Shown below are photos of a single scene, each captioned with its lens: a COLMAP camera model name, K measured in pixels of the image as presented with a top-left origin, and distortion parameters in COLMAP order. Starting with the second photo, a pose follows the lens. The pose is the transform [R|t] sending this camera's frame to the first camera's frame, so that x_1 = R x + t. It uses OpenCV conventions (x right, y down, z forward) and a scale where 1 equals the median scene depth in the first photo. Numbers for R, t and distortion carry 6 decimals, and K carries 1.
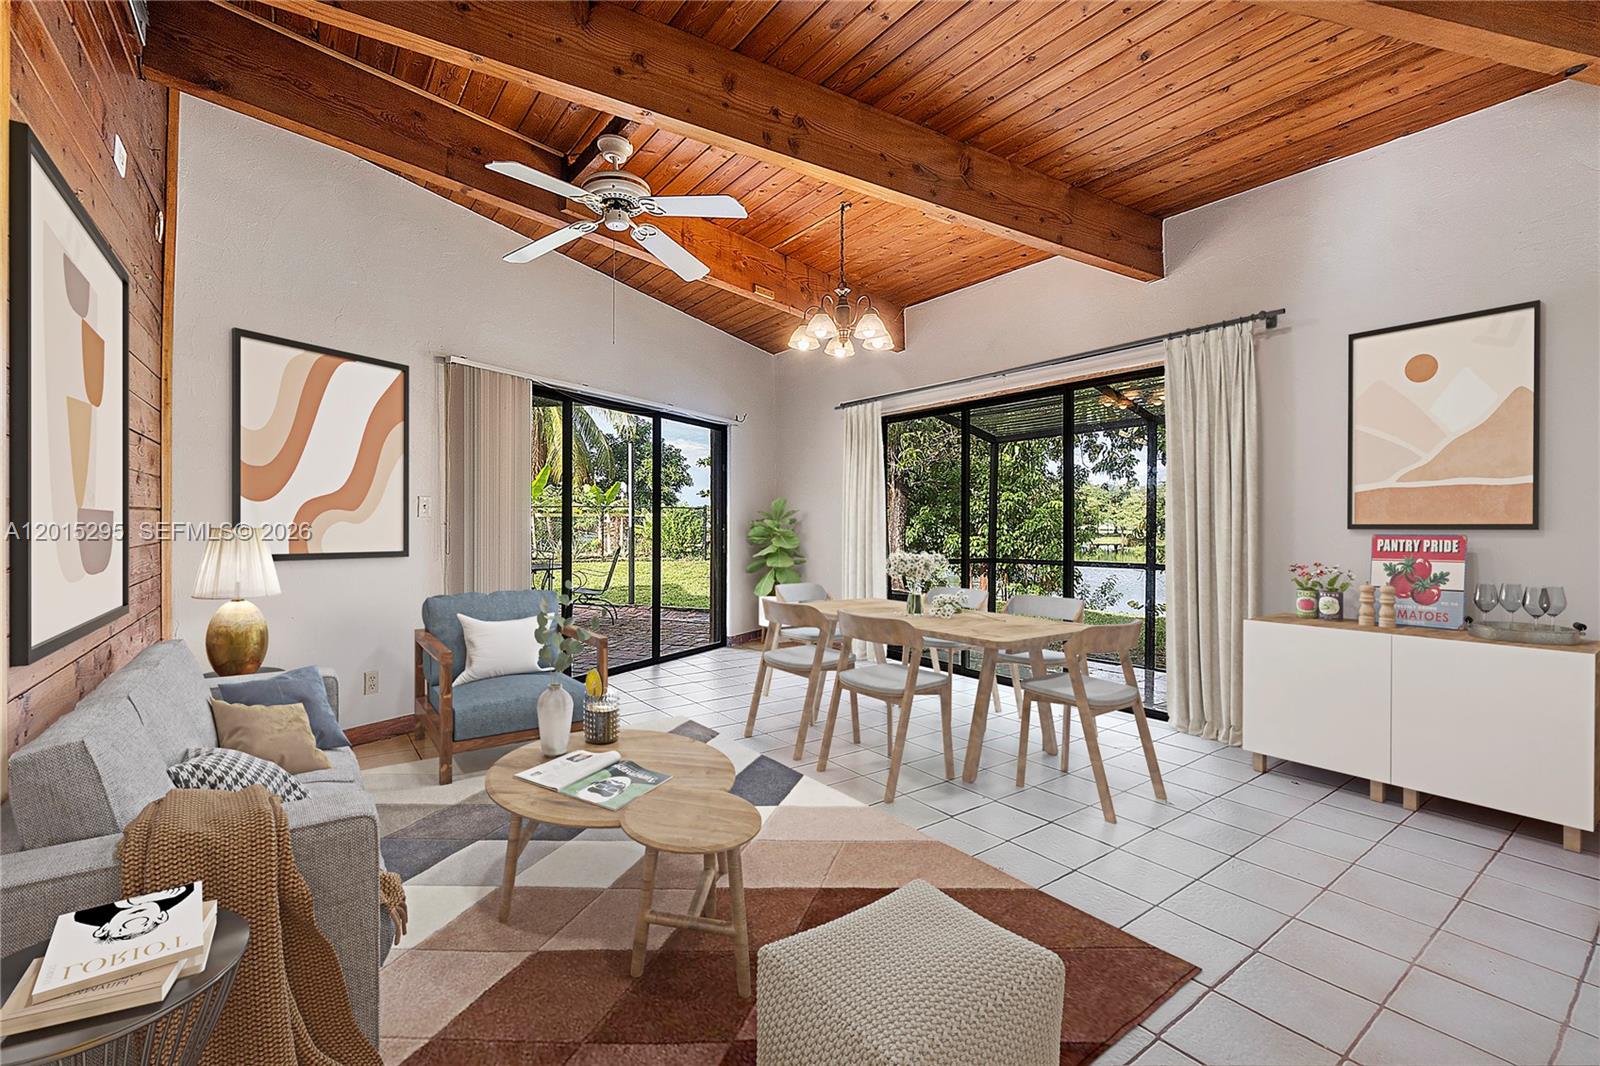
lens RADIAL K [[687.8, 0, 803.1], [0, 687.8, 529.9], [0, 0, 1]] dist [-0.001694, -0.000006]
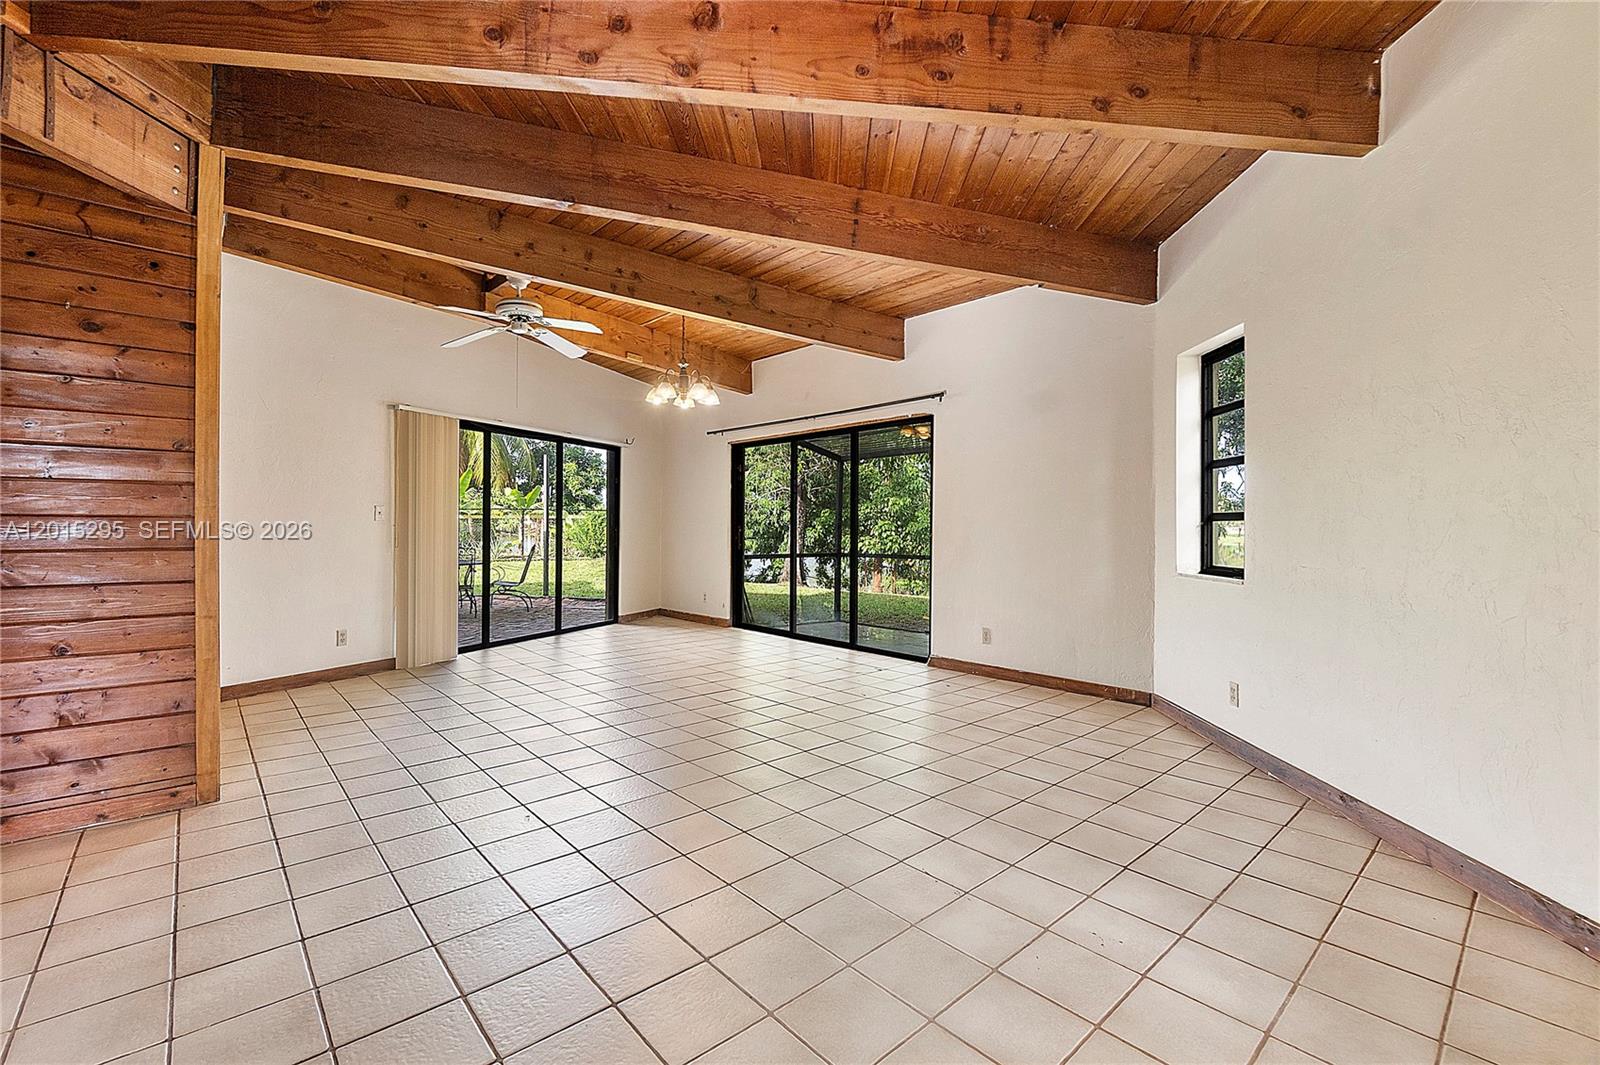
lens RADIAL K [[687.8, 0, 795.7], [0, 687.8, 526.8], [0, 0, 1]] dist [-0.001694, -0.000006]
pose [[0.996048, 0.000282, 0.088816, 0.116392], [0.000328, 0.999976, -0.006849, 0.002580], [-0.088816, 0.006851, 0.996024, -0.326232]]
